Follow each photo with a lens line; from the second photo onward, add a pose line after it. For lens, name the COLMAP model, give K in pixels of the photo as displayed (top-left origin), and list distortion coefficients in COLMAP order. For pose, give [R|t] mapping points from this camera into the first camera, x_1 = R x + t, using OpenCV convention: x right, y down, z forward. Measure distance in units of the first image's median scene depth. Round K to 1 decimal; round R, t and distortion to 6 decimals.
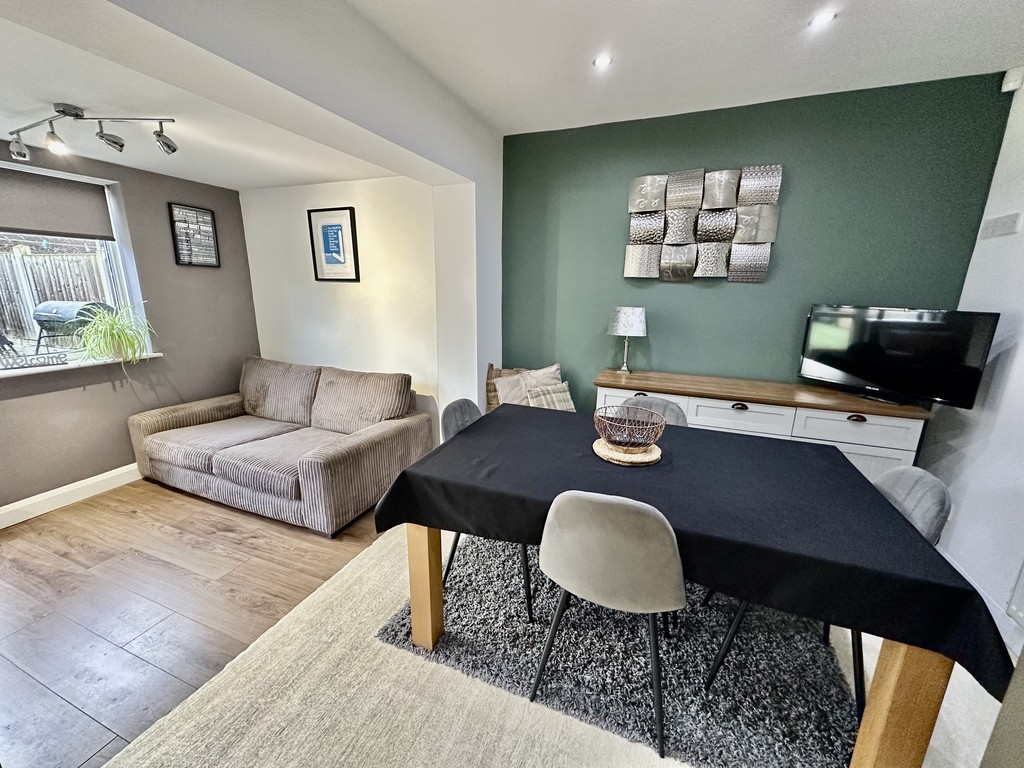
lens RADIAL K [[407.6, 0, 512.1], [0, 407.6, 381.3], [0, 0, 1]] dist [-0.001159, 0.000082]
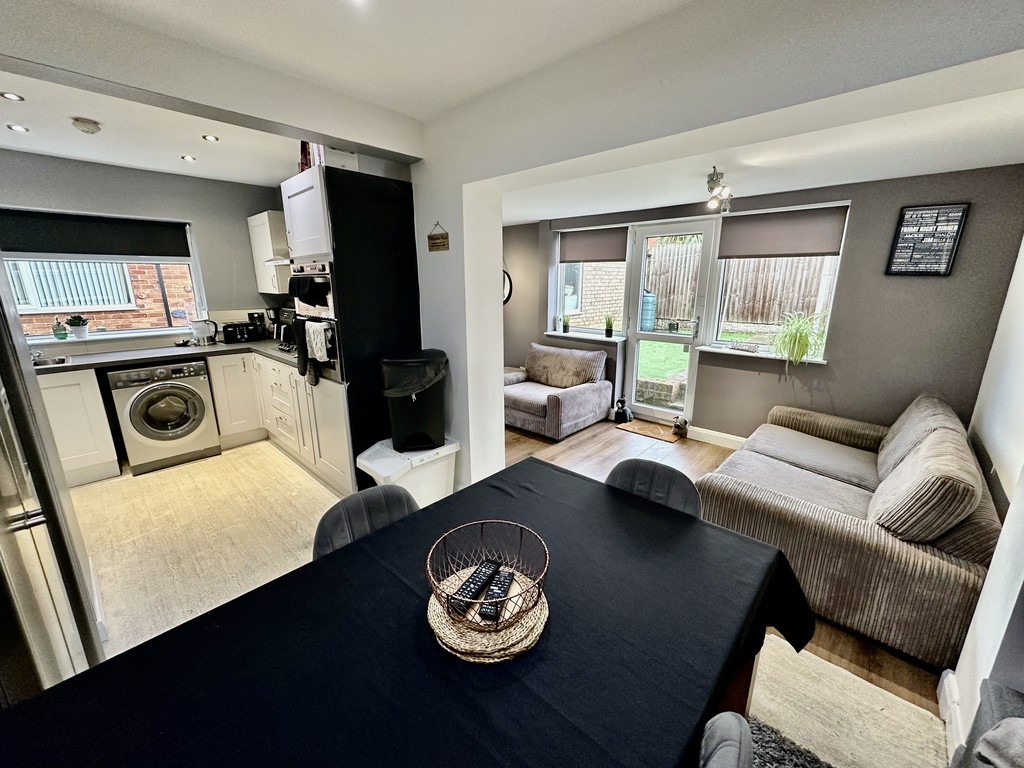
lens RADIAL K [[407.6, 0, 510.4], [0, 407.6, 381.6], [0, 0, 1]] dist [-0.001159, 0.000082]
pose [[-0.362372, 0.216872, -0.906451, 0.405816], [-0.216775, 0.926270, 0.308274, -0.176726], [0.906474, 0.308205, -0.288642, 0.617834]]
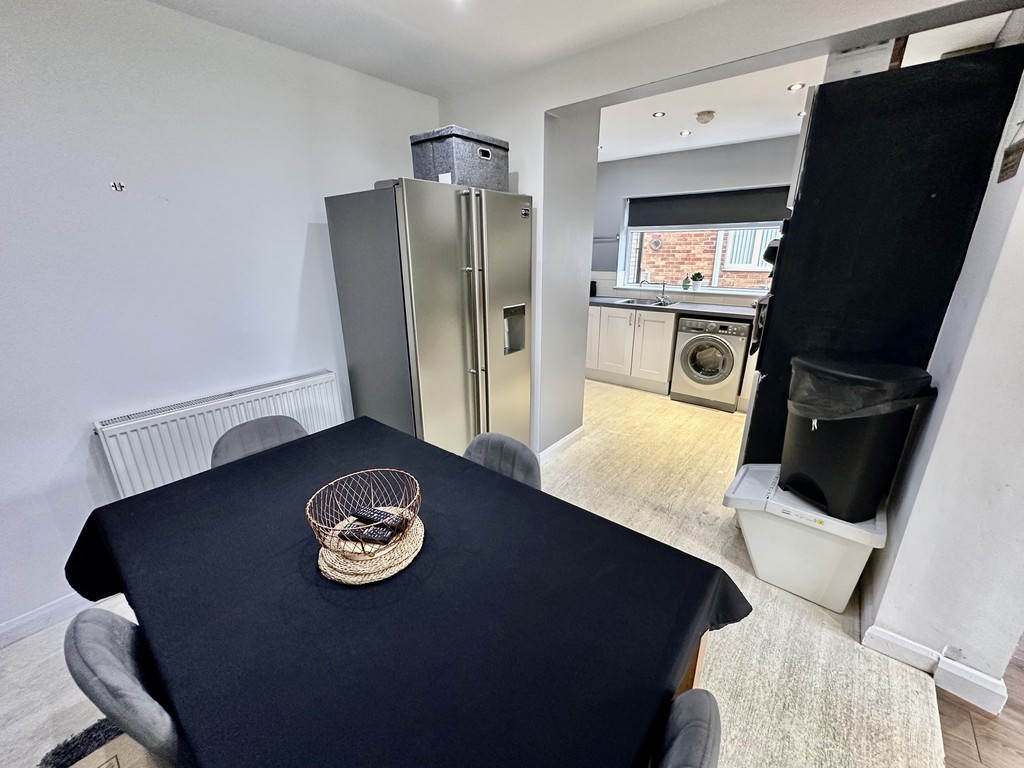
lens RADIAL K [[407.6, 0, 510.5], [0, 407.6, 382.2], [0, 0, 1]] dist [-0.001159, 0.000082]
pose [[-0.953321, -0.094676, 0.286734, -0.050793], [0.070302, 0.853892, 0.515680, -0.210947], [-0.293662, 0.511767, -0.807377, 0.750895]]
